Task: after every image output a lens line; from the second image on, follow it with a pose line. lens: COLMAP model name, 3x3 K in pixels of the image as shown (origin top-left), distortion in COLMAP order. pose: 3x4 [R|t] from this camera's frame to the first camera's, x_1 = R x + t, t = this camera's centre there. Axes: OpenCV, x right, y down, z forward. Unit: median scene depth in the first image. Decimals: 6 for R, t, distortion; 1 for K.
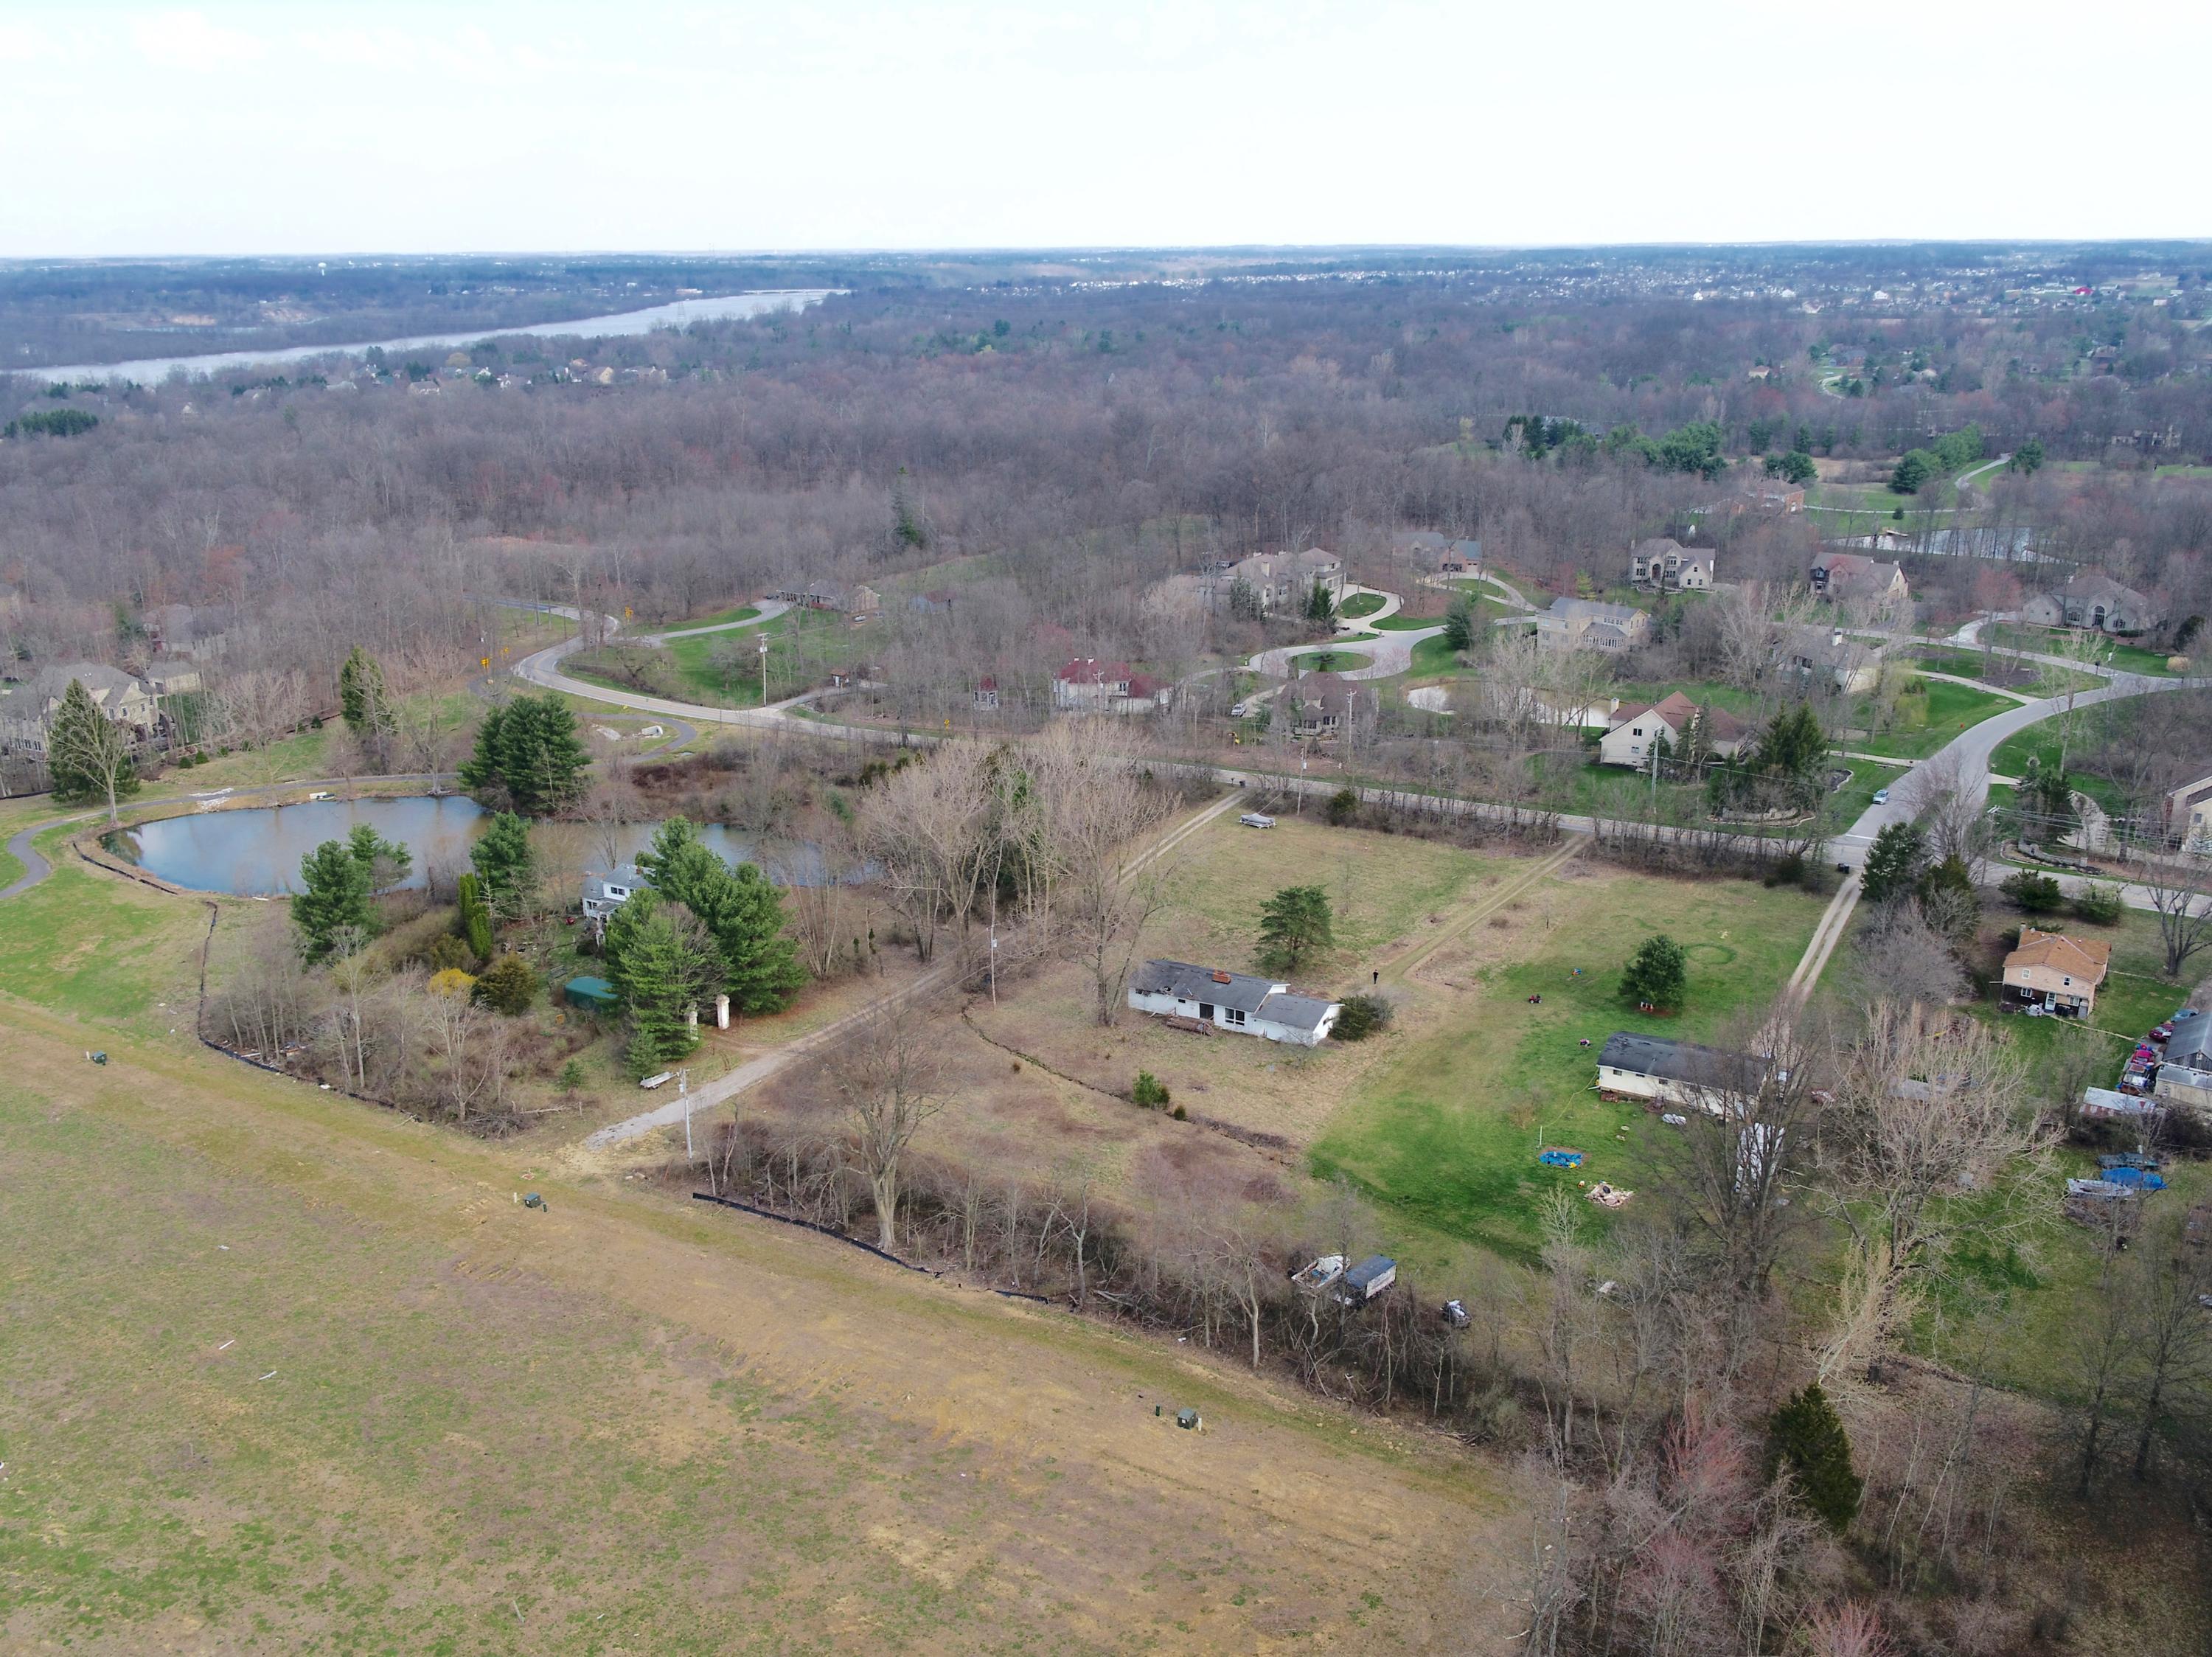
lens RADIAL K [[1907.7, 0, 1105.1], [0, 1907.7, 834.3], [0, 0, 1]] dist [-0.015196, 0.015199]
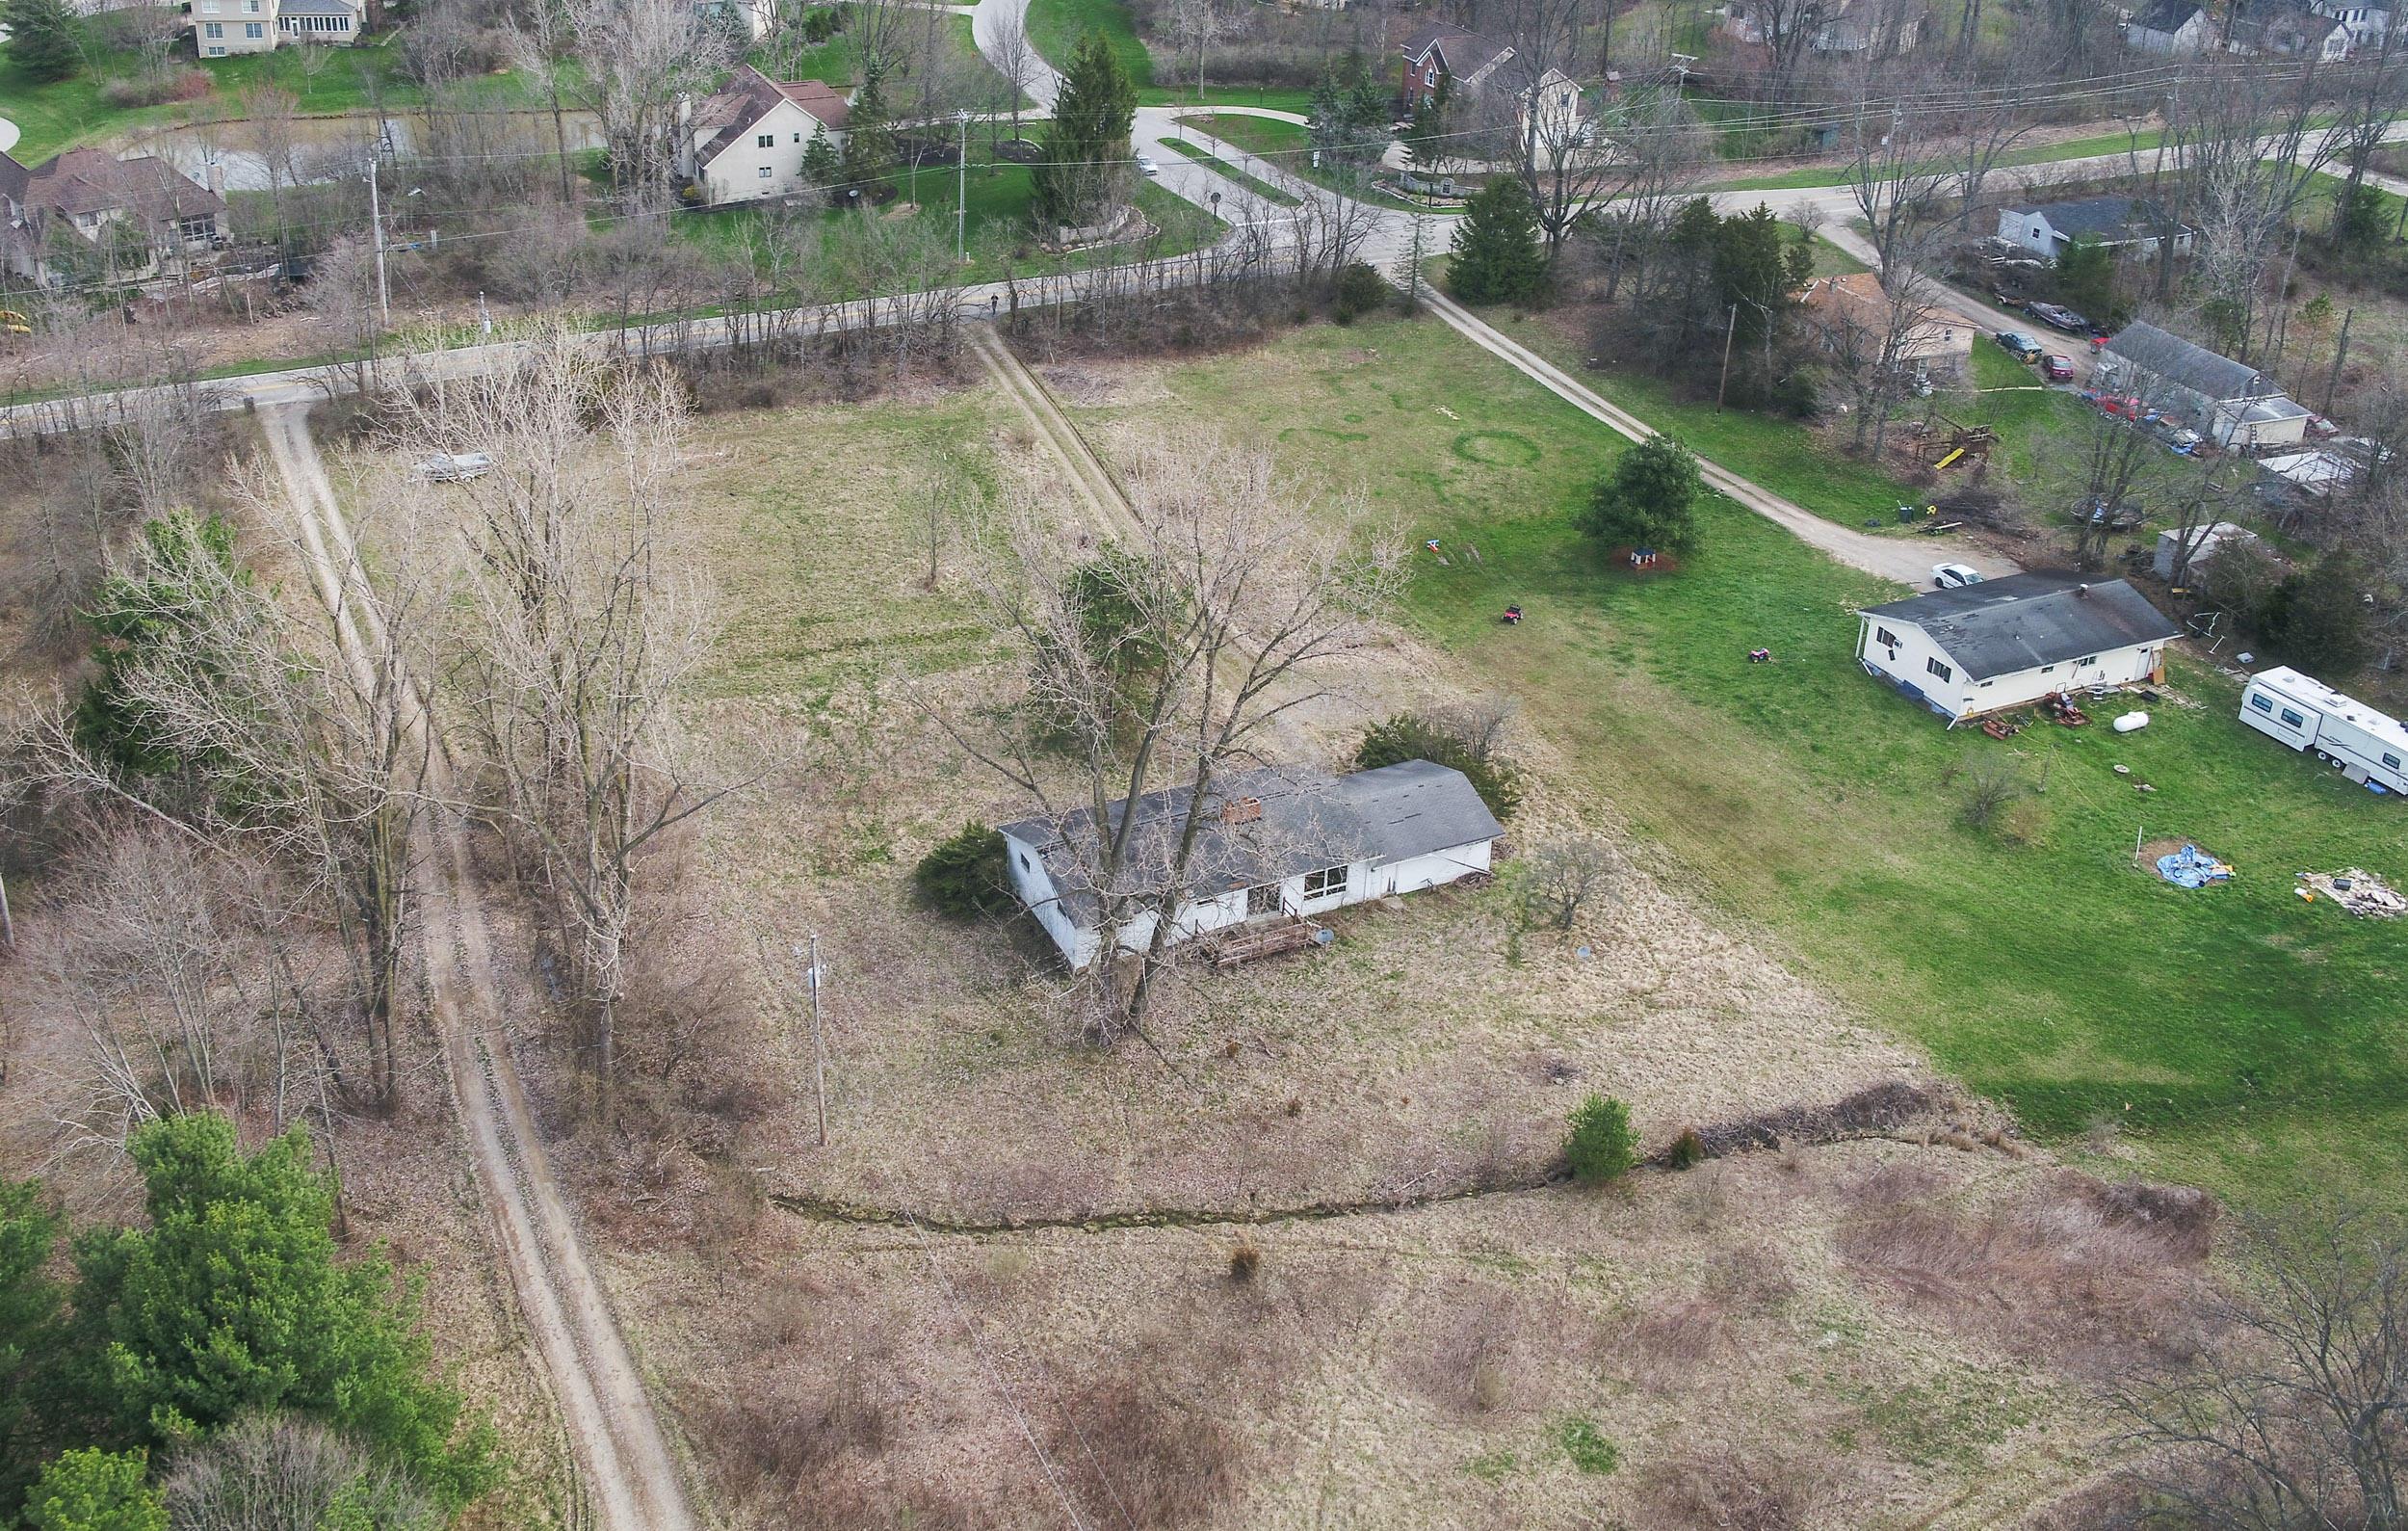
lens RADIAL K [[2319.3, 0, 1077.3], [0, 2319.3, 452.2], [0, 0, 1]] dist [-0.009618, 0.000000]
pose [[0.583822, -0.283720, 0.760693, -0.334260], [0.215980, 0.957465, 0.191349, -0.110400], [-0.782626, 0.052580, 0.620267, 0.686628]]
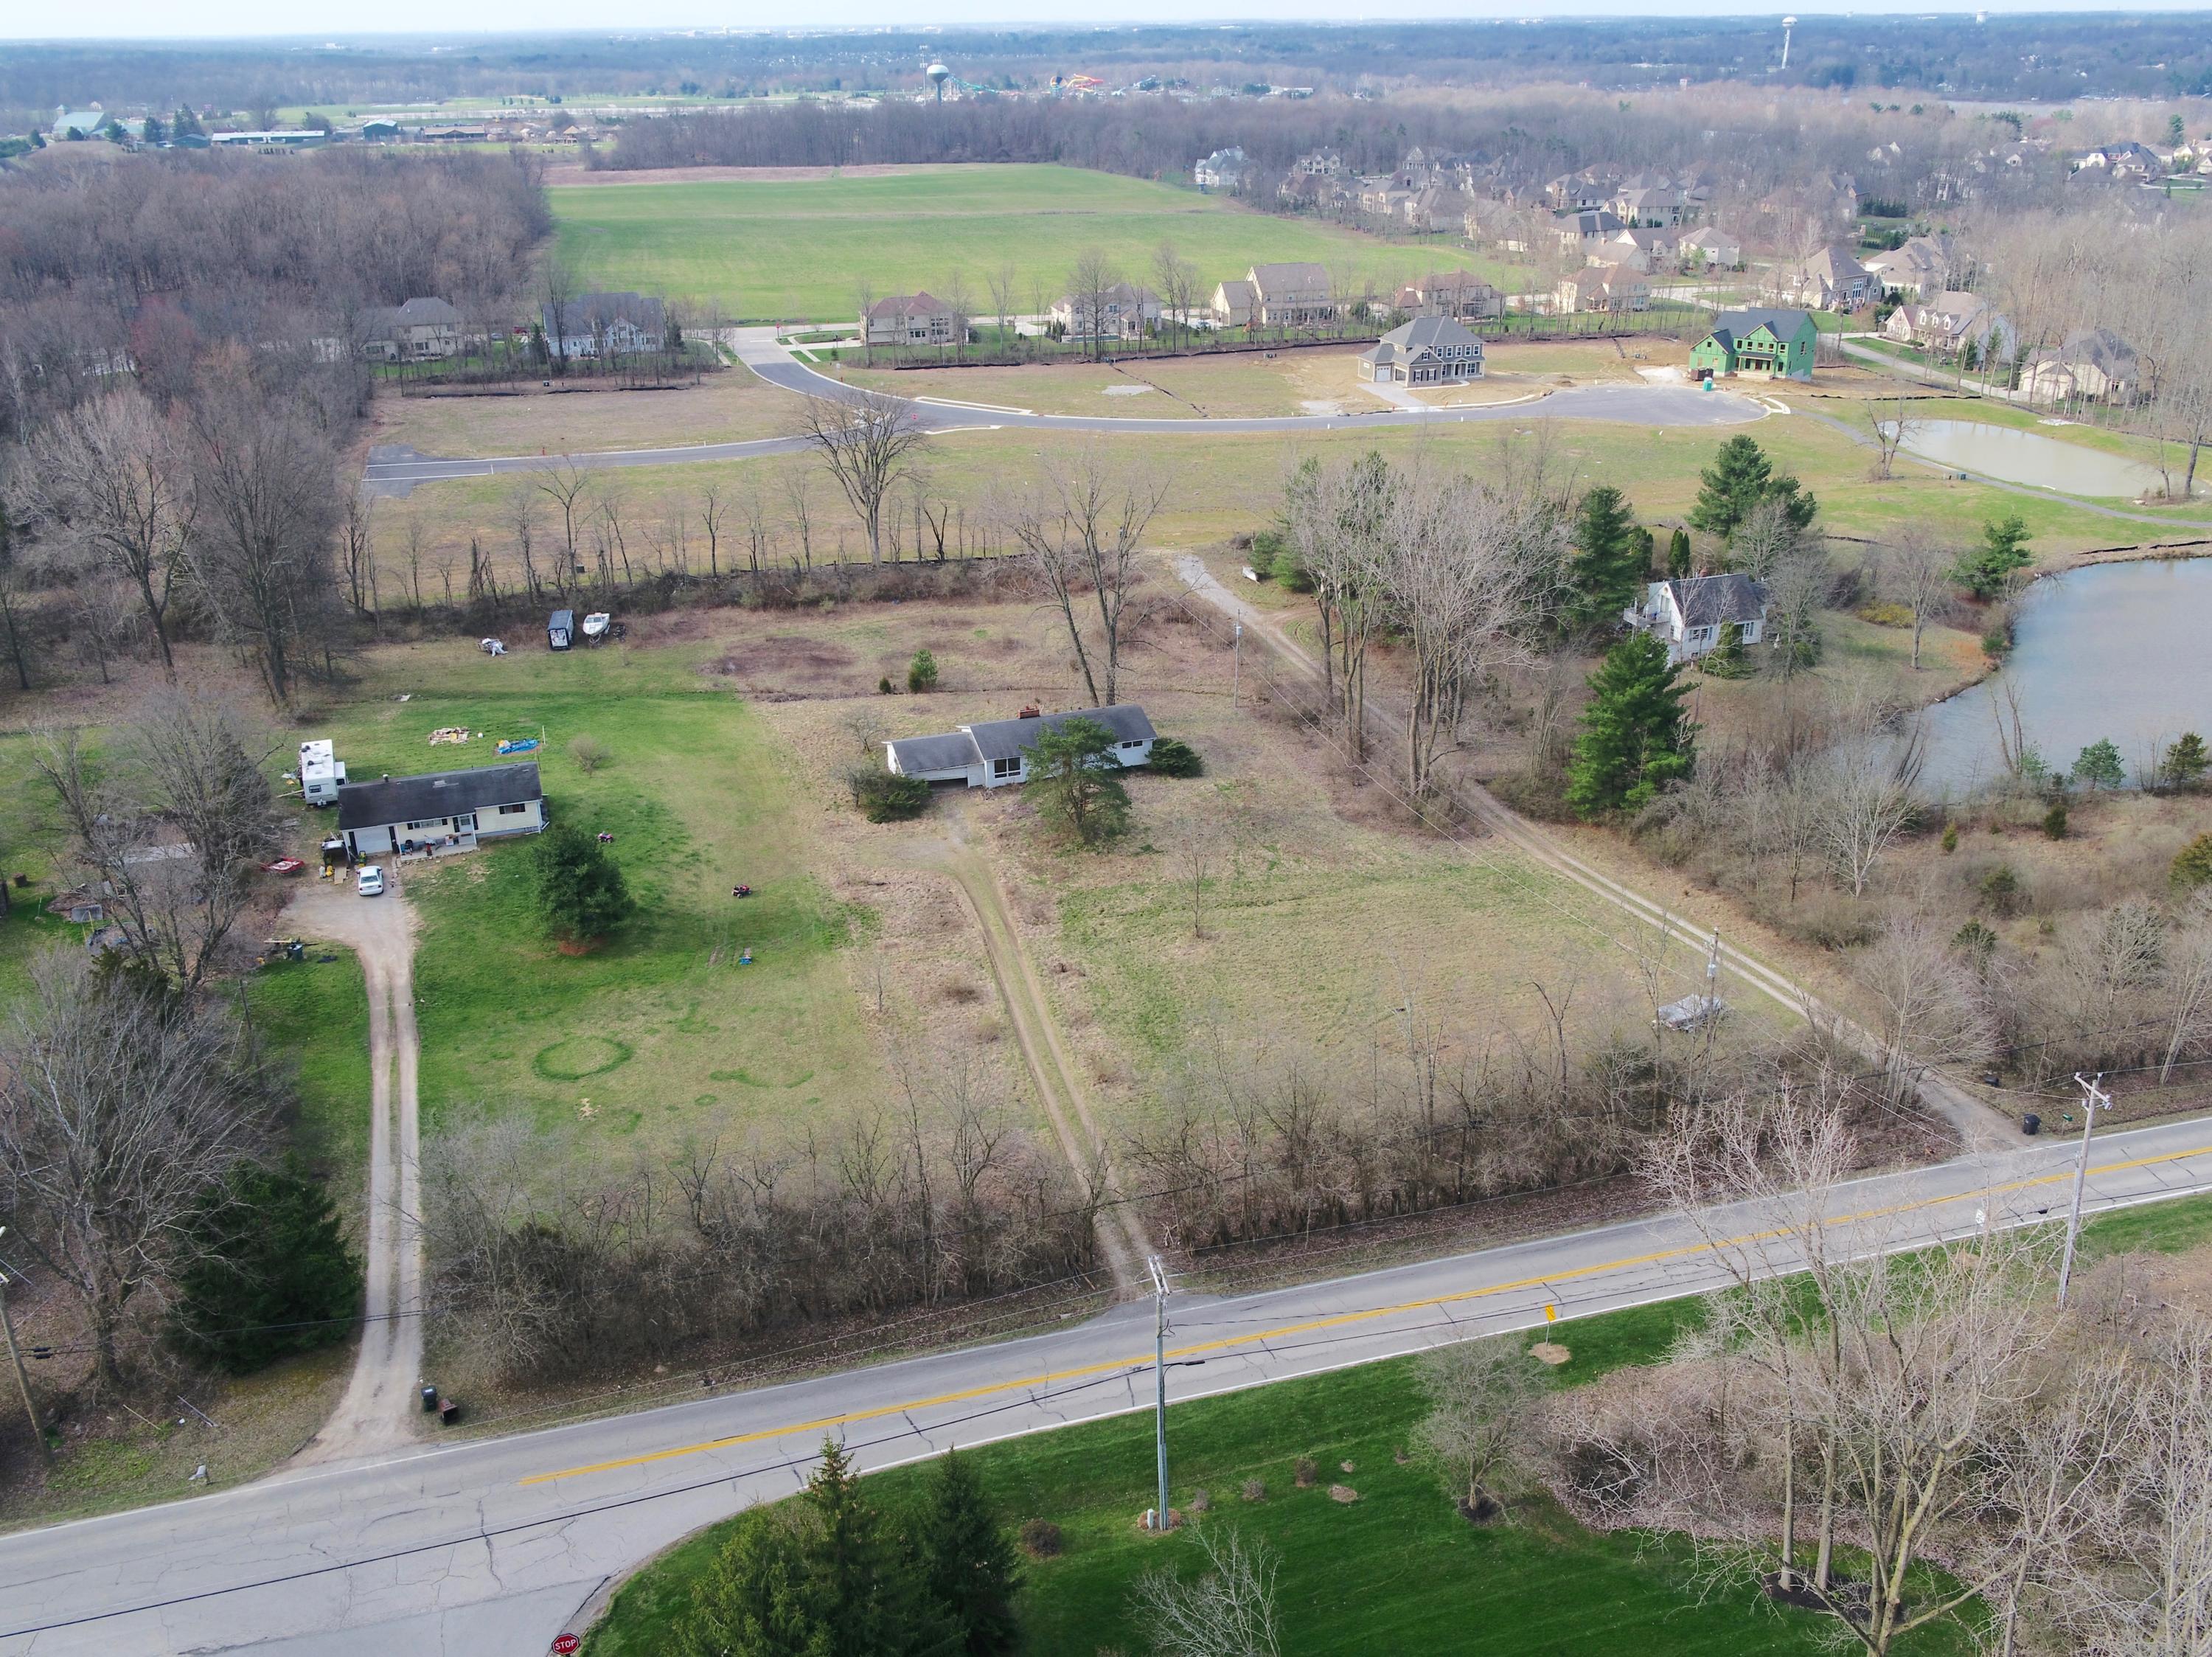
lens RADIAL K [[1907.7, 0, 1112.8], [0, 1907.7, 830.4], [0, 0, 1]] dist [-0.015196, 0.015199]
pose [[-0.654607, 0.310808, -0.689122, 0.604240], [-0.210217, 0.800780, 0.560857, -0.344125], [0.726154, 0.512005, -0.458859, 1.400511]]
